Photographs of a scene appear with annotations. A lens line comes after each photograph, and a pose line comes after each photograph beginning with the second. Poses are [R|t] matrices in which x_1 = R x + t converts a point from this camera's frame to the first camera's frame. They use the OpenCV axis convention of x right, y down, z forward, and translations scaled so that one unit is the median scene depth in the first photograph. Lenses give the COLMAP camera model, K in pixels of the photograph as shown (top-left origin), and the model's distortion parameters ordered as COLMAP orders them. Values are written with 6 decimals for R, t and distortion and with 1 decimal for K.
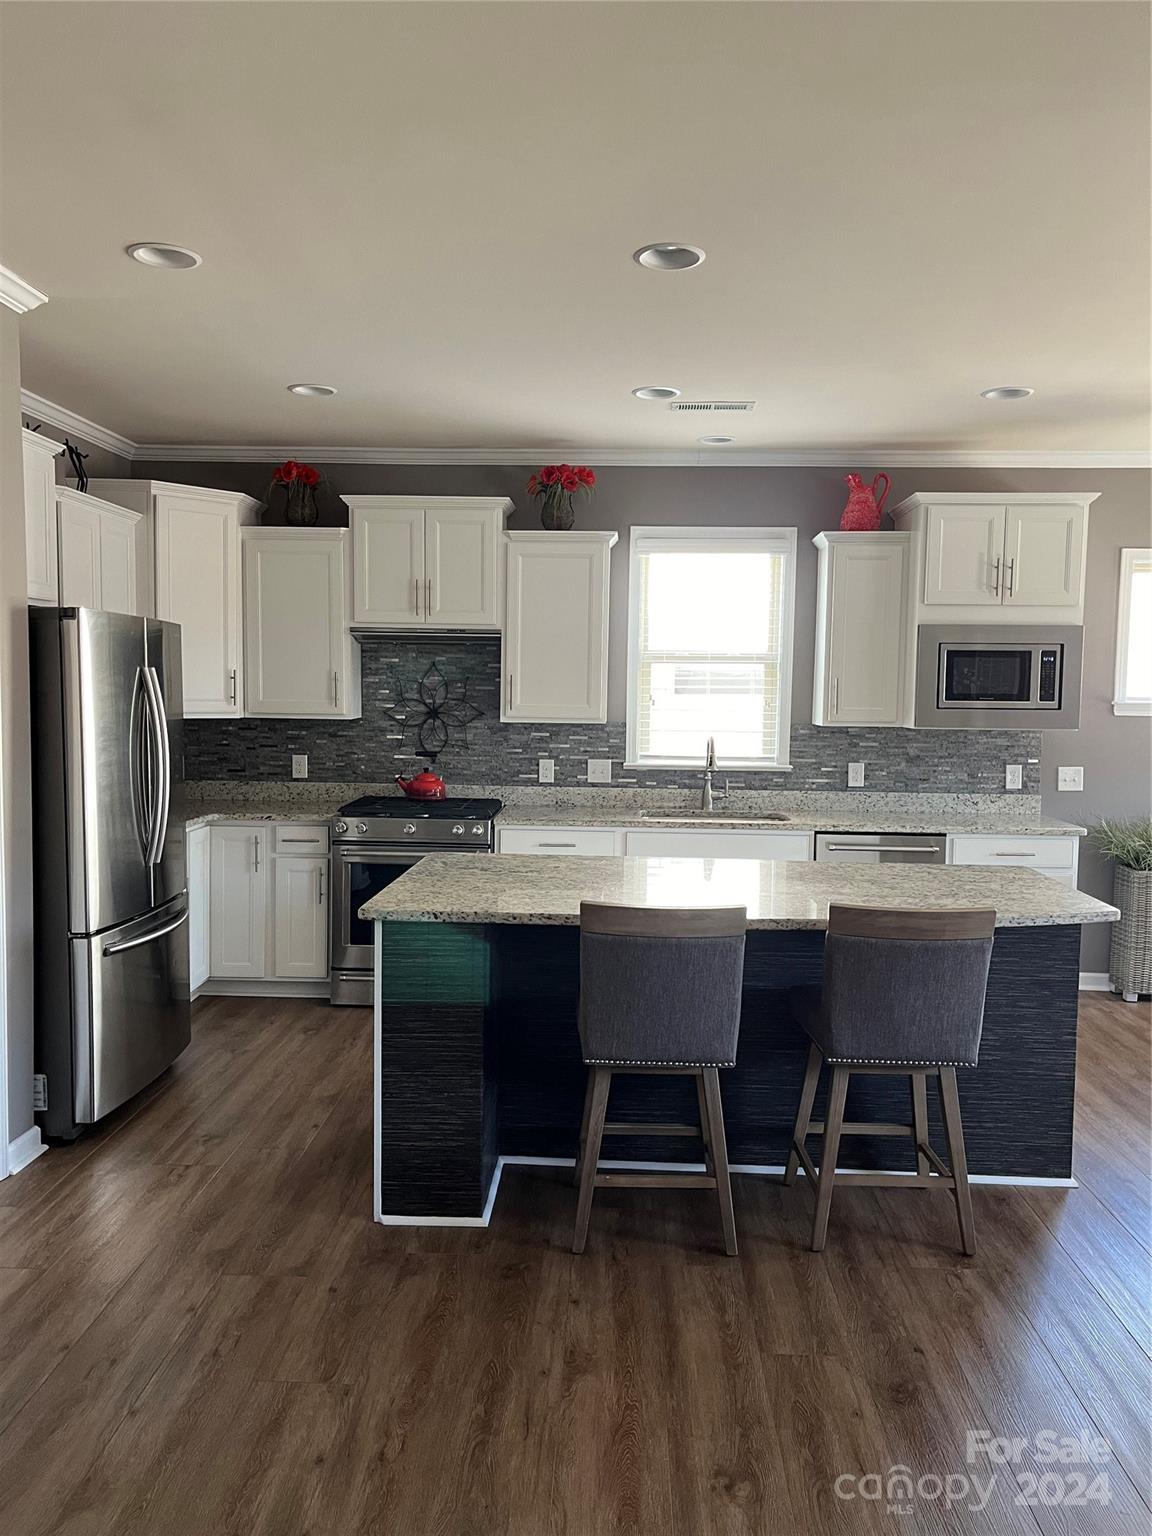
lens RADIAL K [[1171.1, 0, 575.0], [0, 1171.1, 778.7], [0, 0, 1]] dist [0.070849, -0.079846]
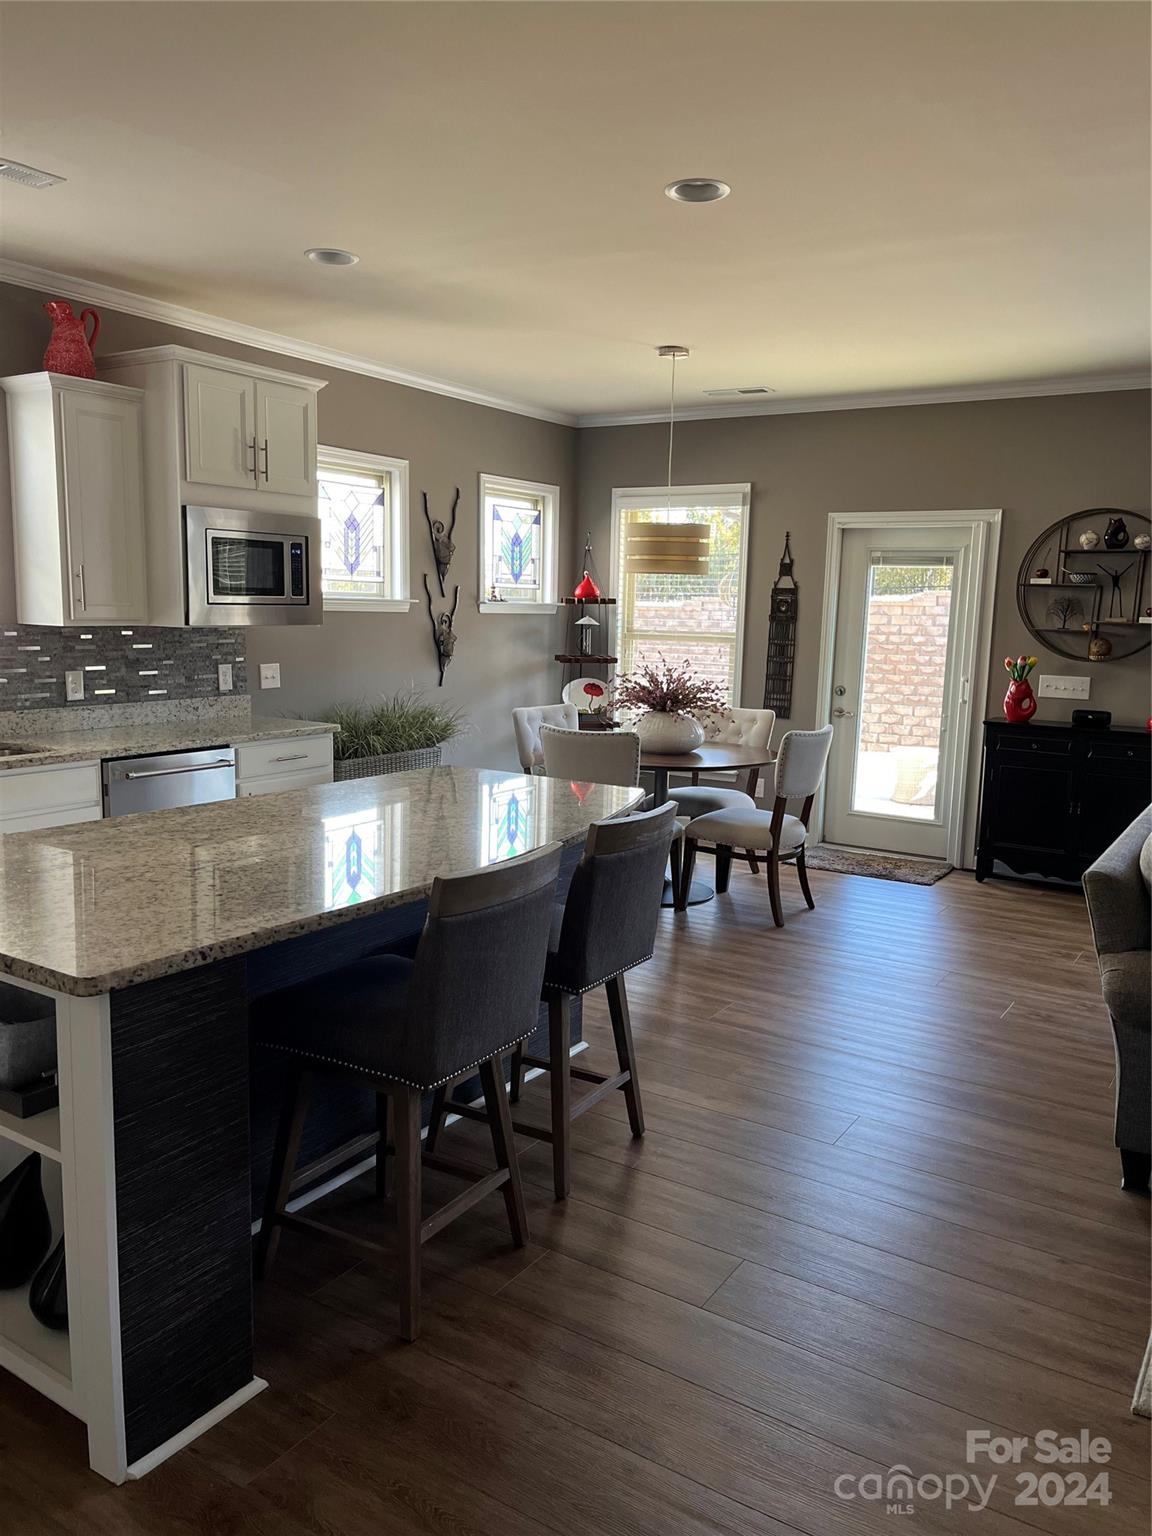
lens RADIAL K [[1158.1, 0, 575.7], [0, 1158.1, 788.6], [0, 0, 1]] dist [0.023282, -0.007324]
pose [[0.510899, -0.139920, 0.848177, -0.281801], [0.053593, 0.989930, 0.131022, -0.020002], [-0.857969, -0.021482, 0.513253, 0.287433]]
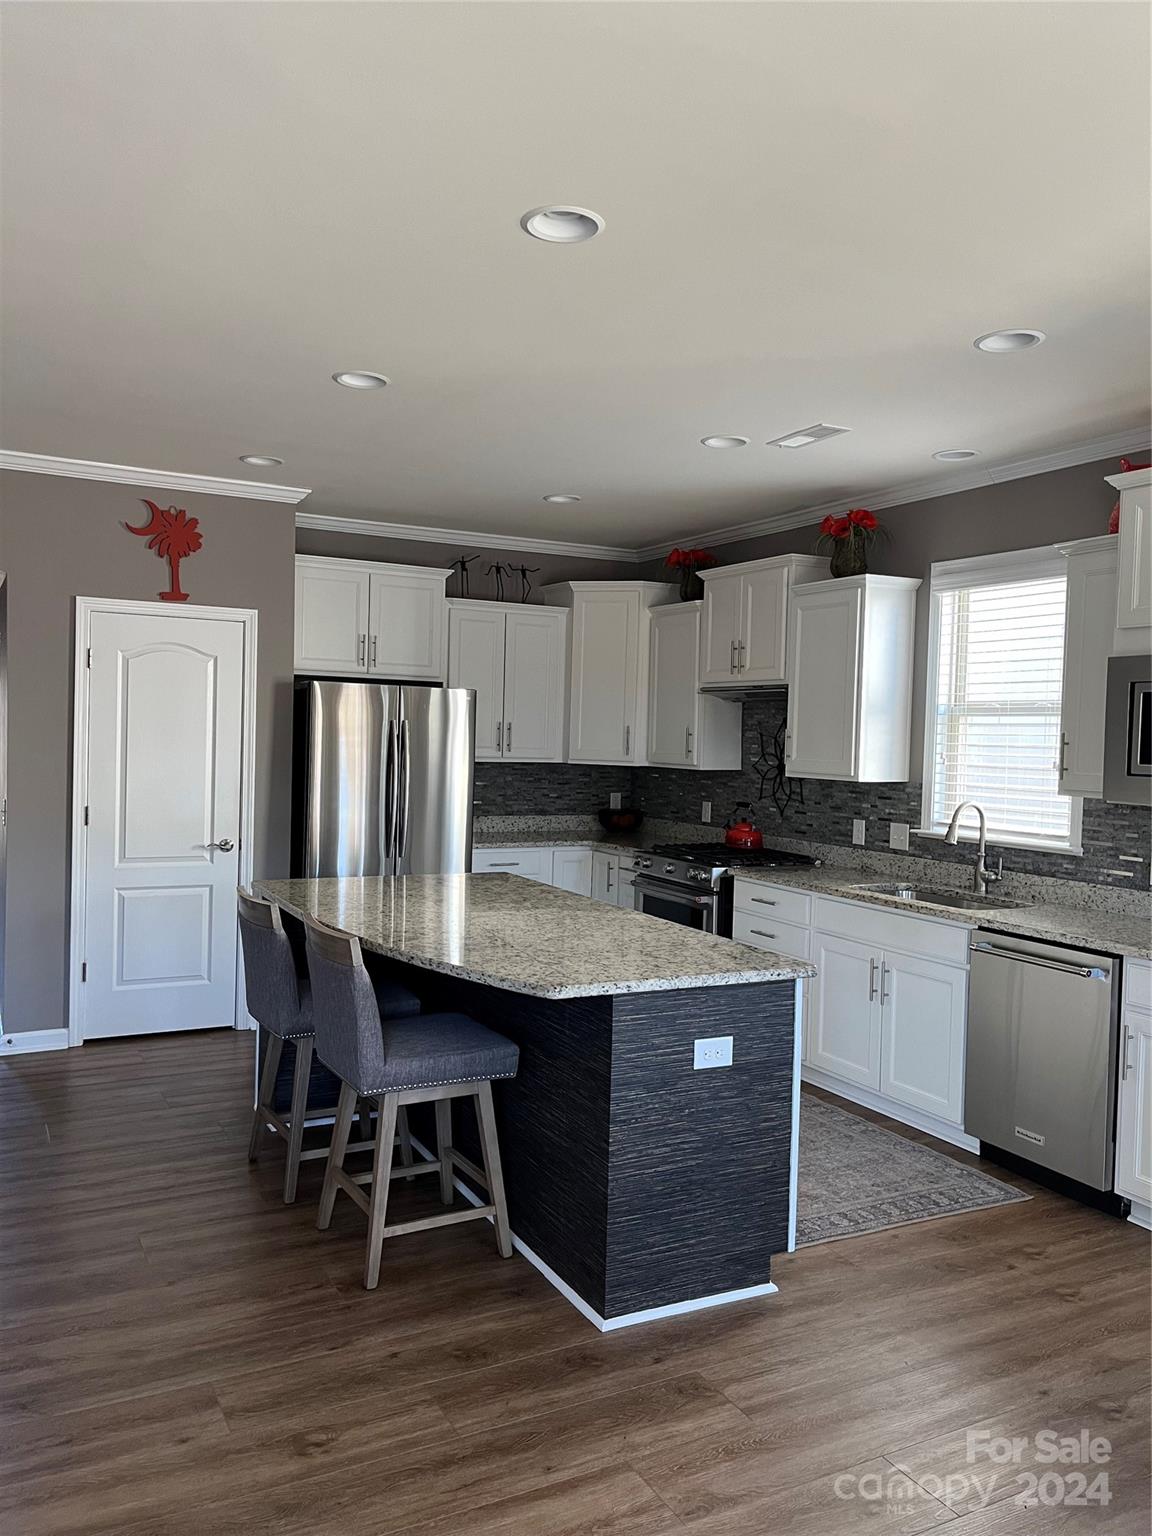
lens RADIAL K [[1163.5, 0, 576.0], [0, 1163.5, 768.0], [0, 0, 1]] dist [0.024003, -0.001183]
pose [[0.506737, 0.027682, -0.861656, 0.677923], [-0.095422, 0.995144, -0.024147, -0.013893], [0.856804, 0.094457, 0.506918, 0.332128]]
